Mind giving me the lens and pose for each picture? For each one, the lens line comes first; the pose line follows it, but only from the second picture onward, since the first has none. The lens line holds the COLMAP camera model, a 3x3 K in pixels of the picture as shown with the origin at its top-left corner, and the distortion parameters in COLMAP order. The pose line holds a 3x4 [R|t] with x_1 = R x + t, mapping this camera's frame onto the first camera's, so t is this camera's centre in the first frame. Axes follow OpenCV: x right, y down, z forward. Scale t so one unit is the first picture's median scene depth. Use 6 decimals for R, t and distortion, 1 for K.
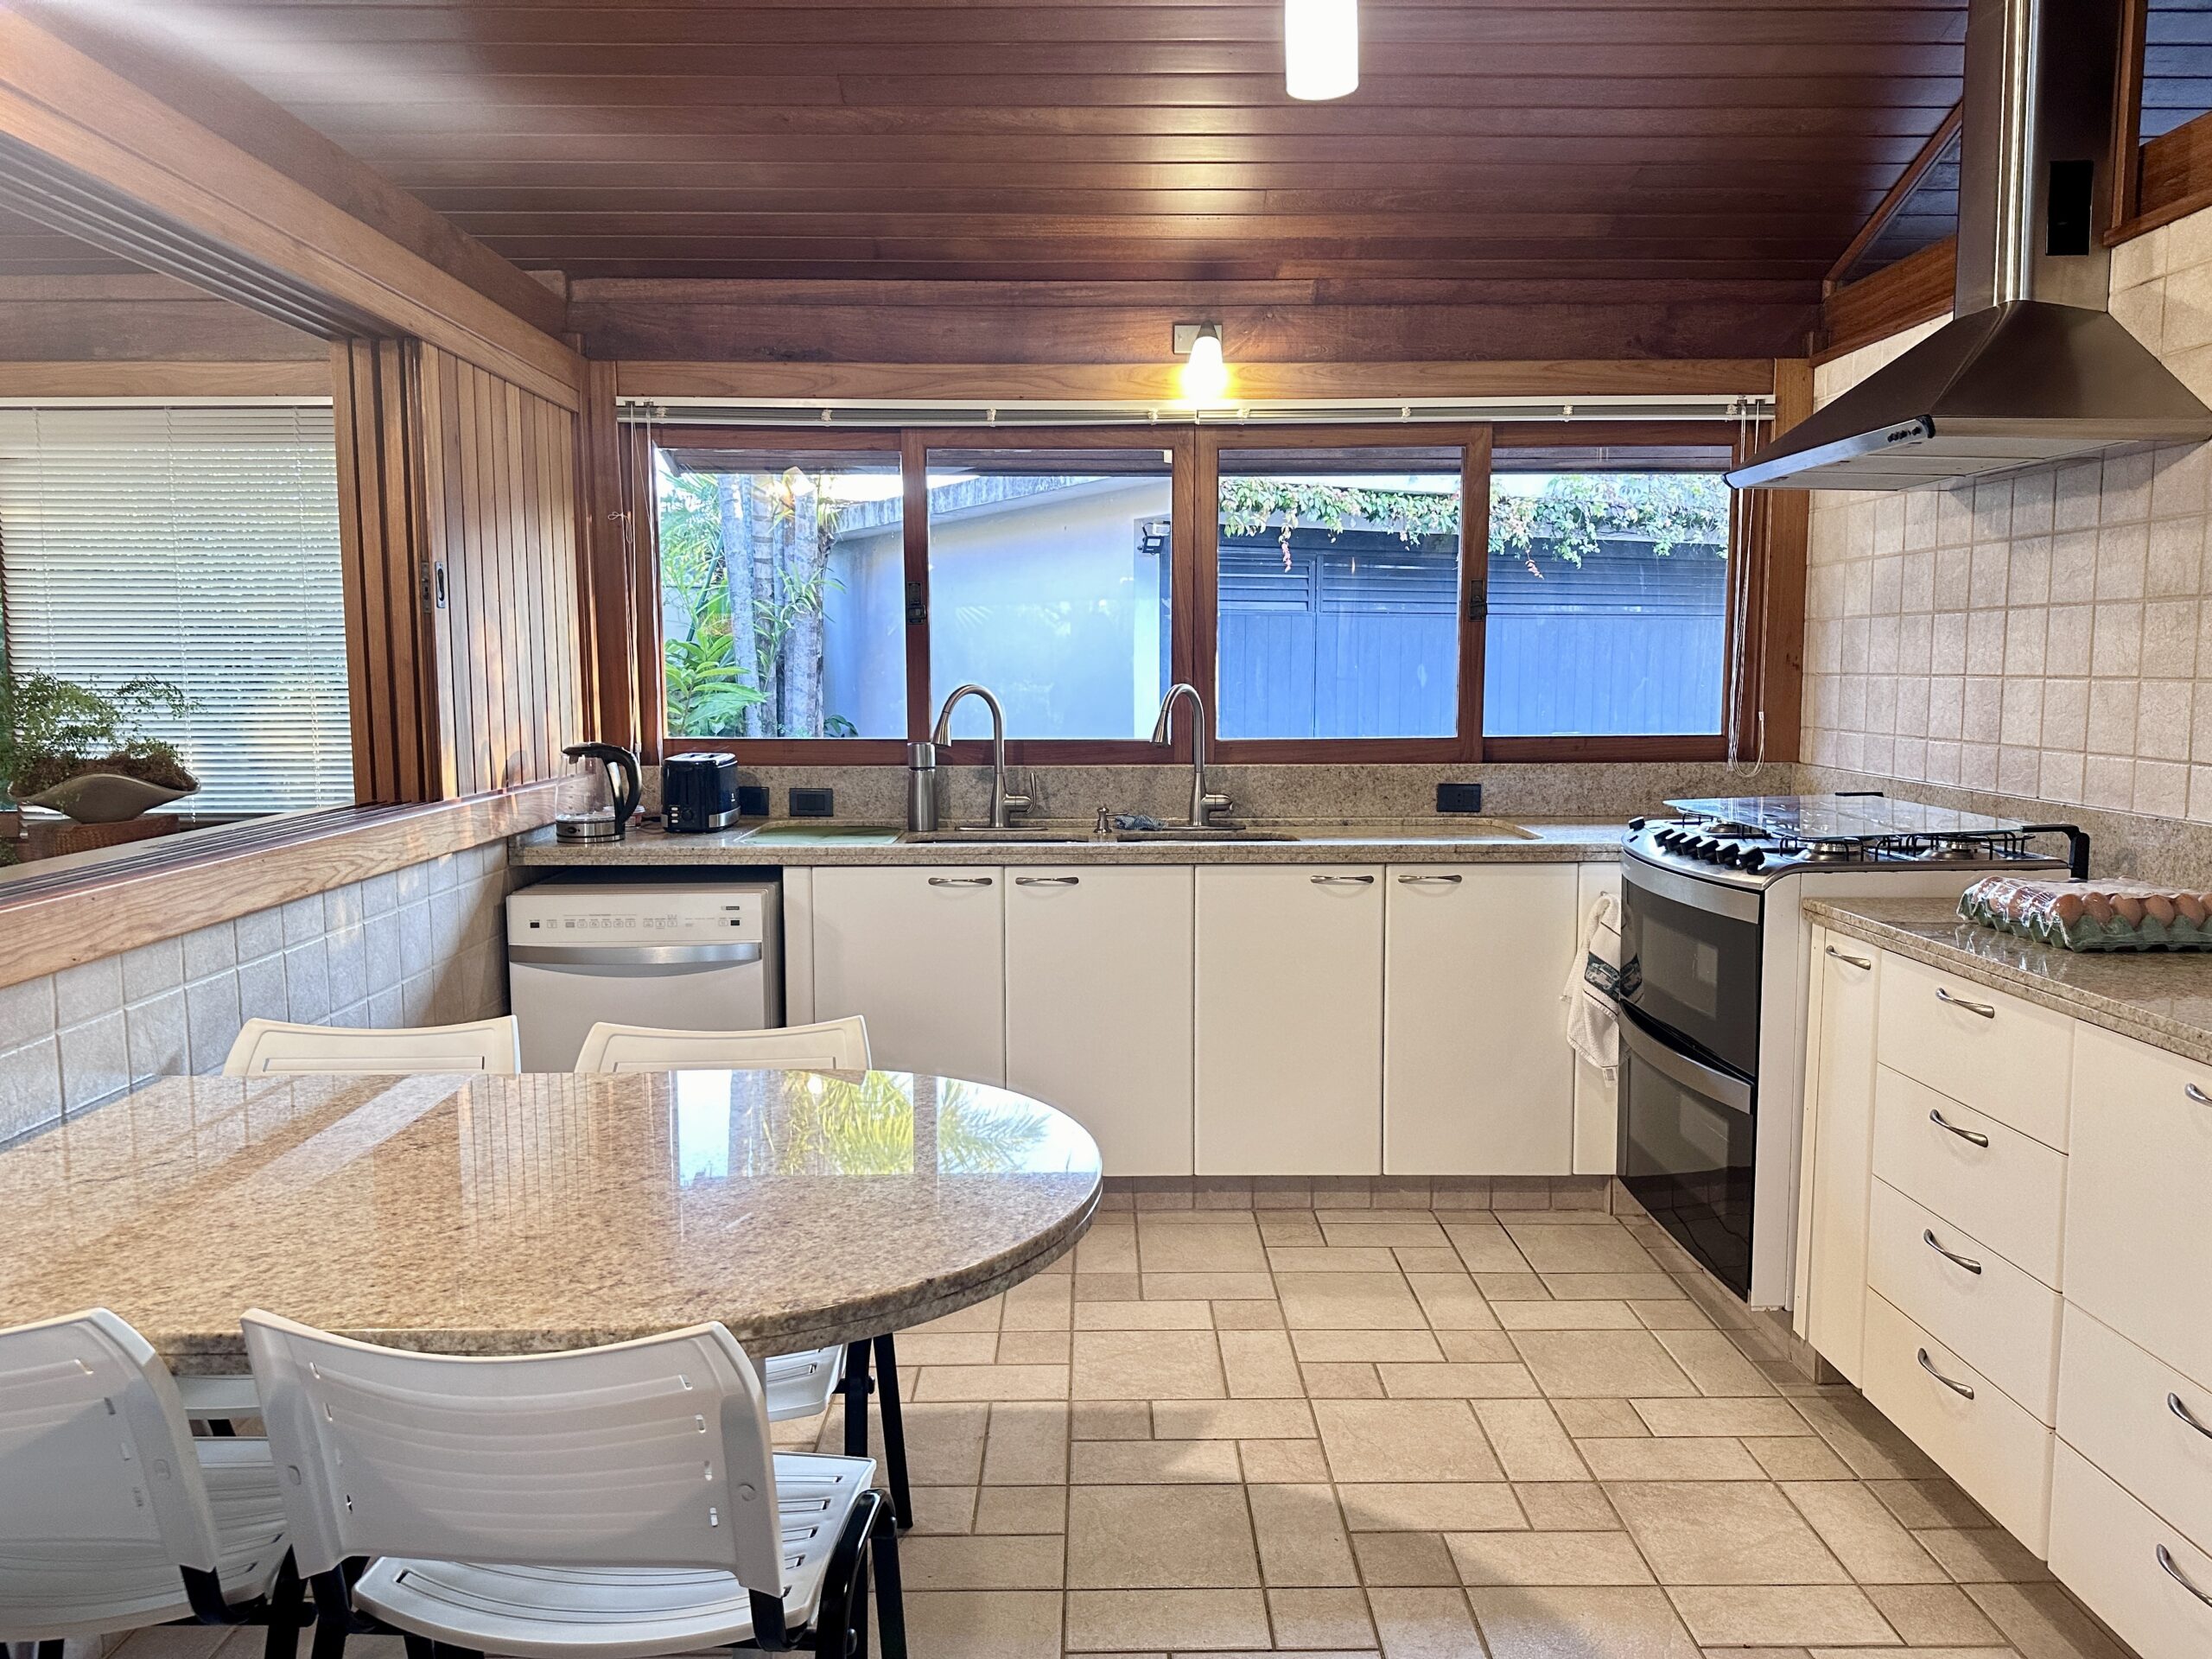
lens RADIAL K [[1496.9, 0, 1112.4], [0, 1496.9, 829.9], [0, 0, 1]] dist [-0.002647, -0.004841]
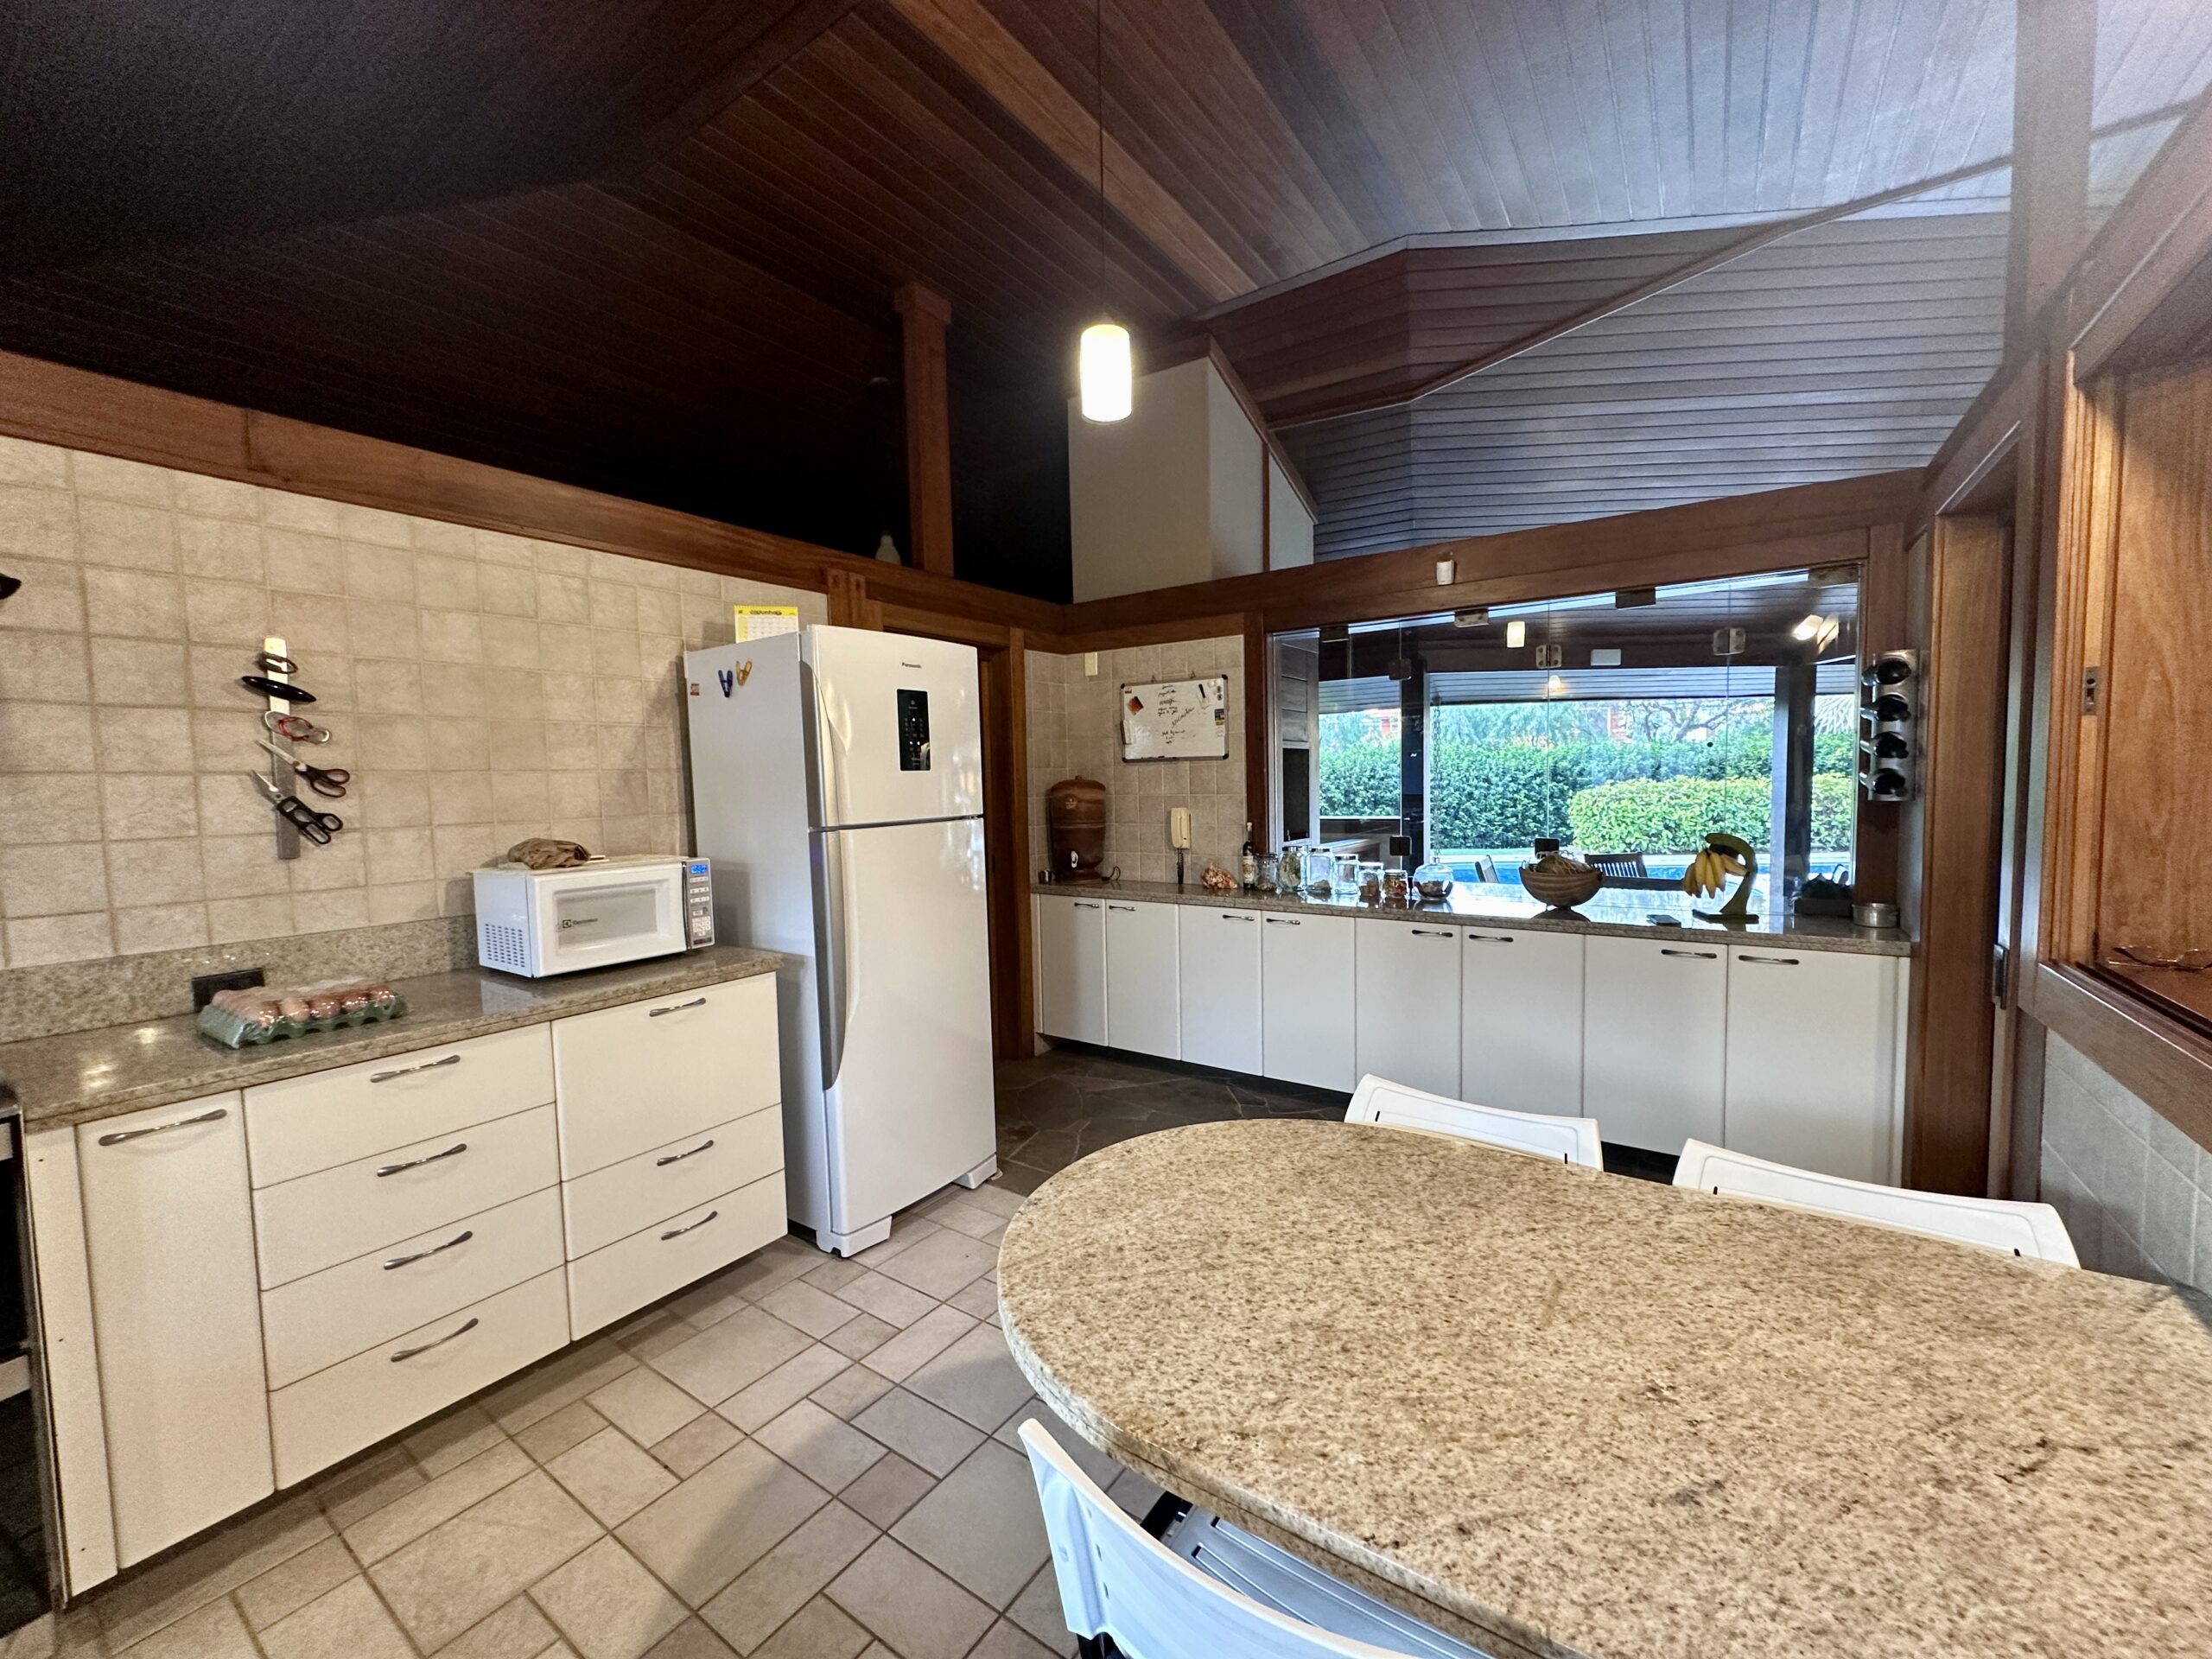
lens RADIAL K [[883.3, 0, 1120.1], [0, 883.3, 830.3], [0, 0, 1]] dist [-0.003611, -0.000592]
pose [[-0.816839, -0.018923, 0.576555, -0.562453], [0.077818, 0.986712, 0.142634, -0.211168], [-0.571593, 0.161375, -0.804512, 1.719948]]
